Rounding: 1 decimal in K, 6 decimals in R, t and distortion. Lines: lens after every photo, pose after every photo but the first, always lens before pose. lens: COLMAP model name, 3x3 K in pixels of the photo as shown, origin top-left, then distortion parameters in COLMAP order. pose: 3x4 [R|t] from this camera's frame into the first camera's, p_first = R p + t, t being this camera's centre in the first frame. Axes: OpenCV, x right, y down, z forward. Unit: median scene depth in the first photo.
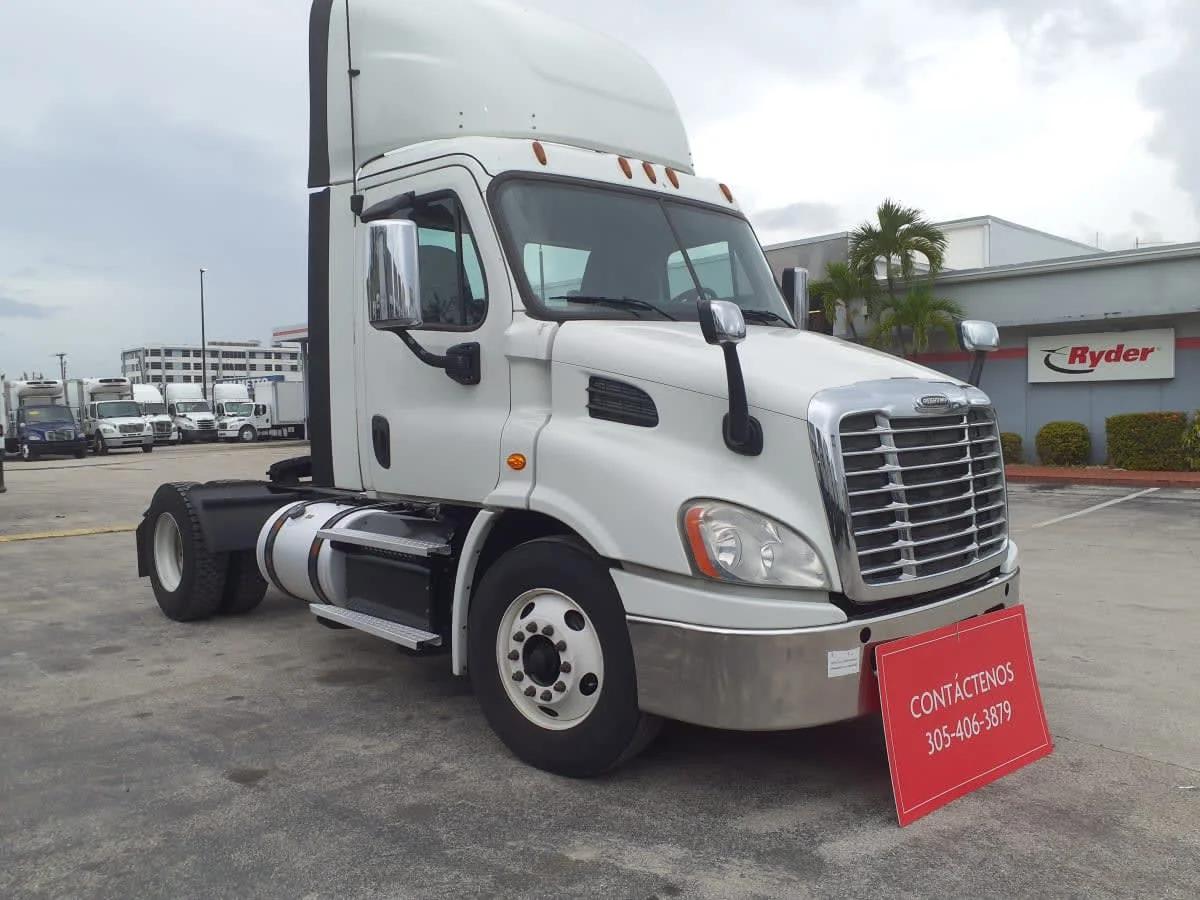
lens RADIAL K [[980.2, 0, 600.0], [0, 980.2, 450.0], [0, 0, 1]] dist [0.000240, 0.001251]
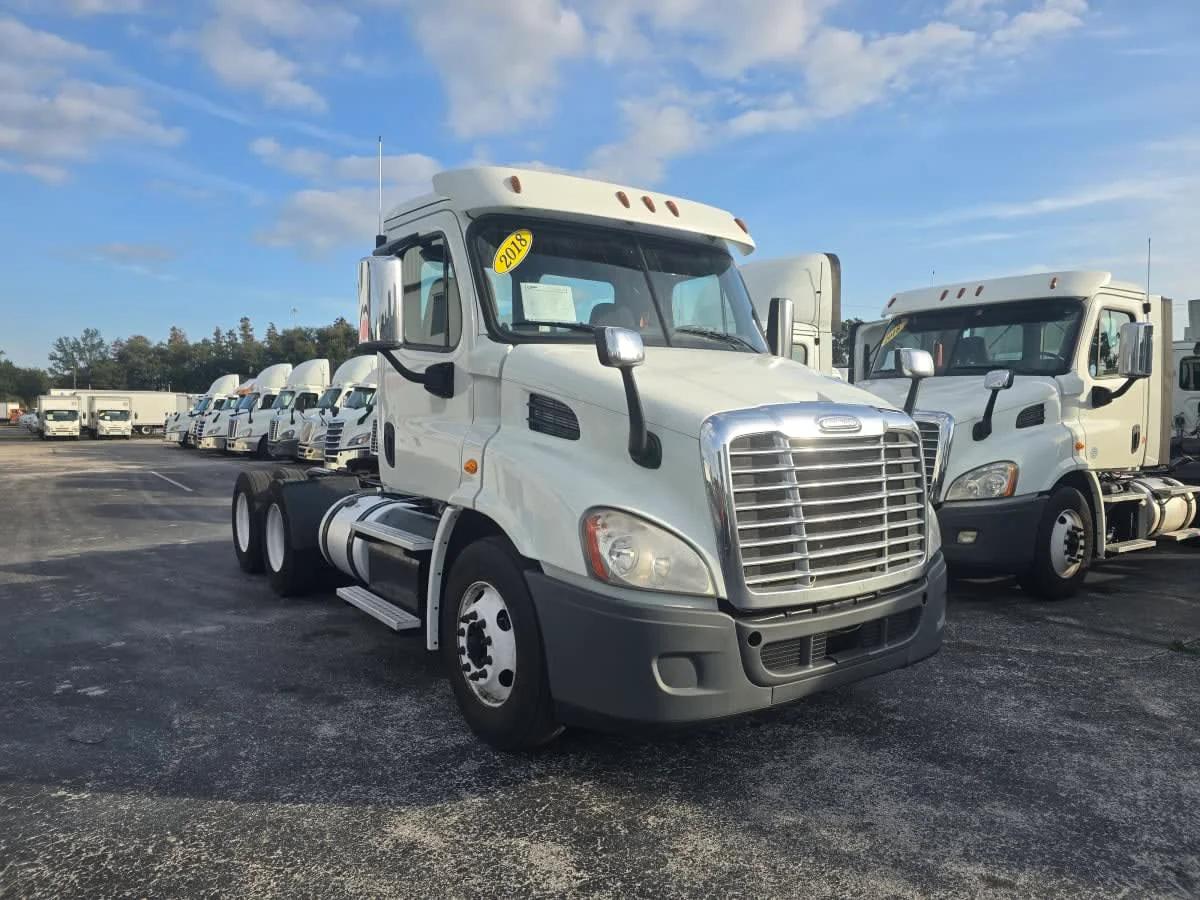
lens RADIAL K [[797.9, 0, 597.1], [0, 797.9, 429.5], [0, 0, 1]] dist [0.000097, -0.000256]
pose [[0.996848, 0.026035, -0.074940, 0.130568], [-0.028411, 0.999121, -0.030808, -0.007510], [0.074072, 0.032840, 0.996712, 0.094504]]
